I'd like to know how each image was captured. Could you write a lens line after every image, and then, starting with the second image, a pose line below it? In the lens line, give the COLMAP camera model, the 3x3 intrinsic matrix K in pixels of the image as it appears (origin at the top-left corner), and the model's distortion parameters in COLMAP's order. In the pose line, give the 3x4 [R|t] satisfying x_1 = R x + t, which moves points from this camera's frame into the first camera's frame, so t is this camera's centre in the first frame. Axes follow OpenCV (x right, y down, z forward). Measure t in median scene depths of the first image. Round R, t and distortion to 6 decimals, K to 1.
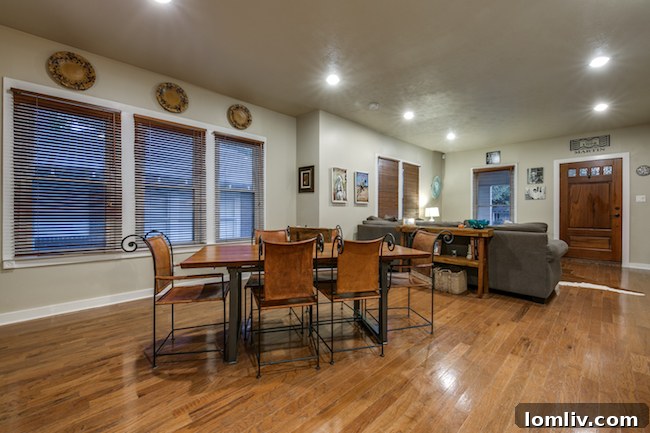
lens RADIAL K [[258.9, 0, 325.0], [0, 258.9, 216.5], [0, 0, 1]] dist [-0.002596, -0.000324]
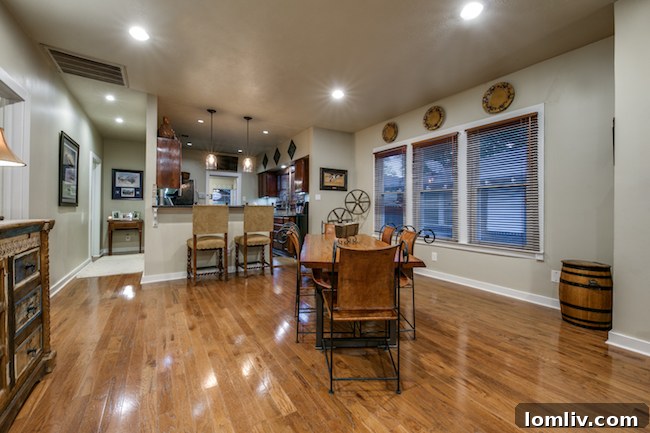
lens RADIAL K [[258.9, 0, 325.0], [0, 258.9, 216.5], [0, 0, 1]] dist [-0.002596, -0.000324]
pose [[-0.177355, 0.025232, -0.983823, 0.522128], [-0.023887, 0.999266, 0.029934, -0.013284], [0.983857, 0.028809, -0.176622, 0.532800]]
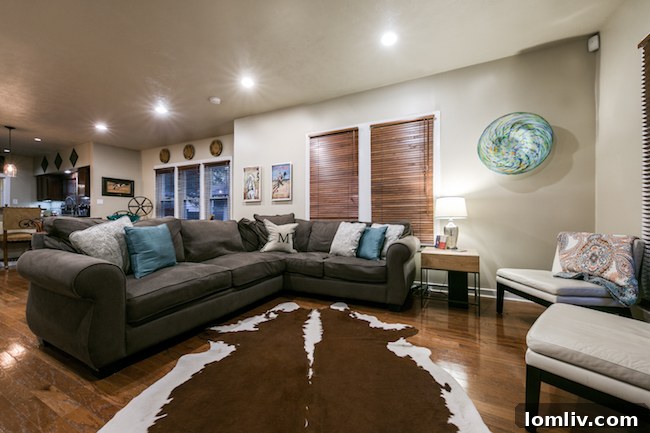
lens RADIAL K [[245.2, 0, 325.0], [0, 245.2, 216.5], [0, 0, 1]] dist [-0.000156, -0.004397]
pose [[0.380192, -0.005642, -0.924891, 1.050074], [-0.017847, 0.999750, -0.013435, 0.011655], [0.924736, 0.021614, 0.379996, 0.918724]]
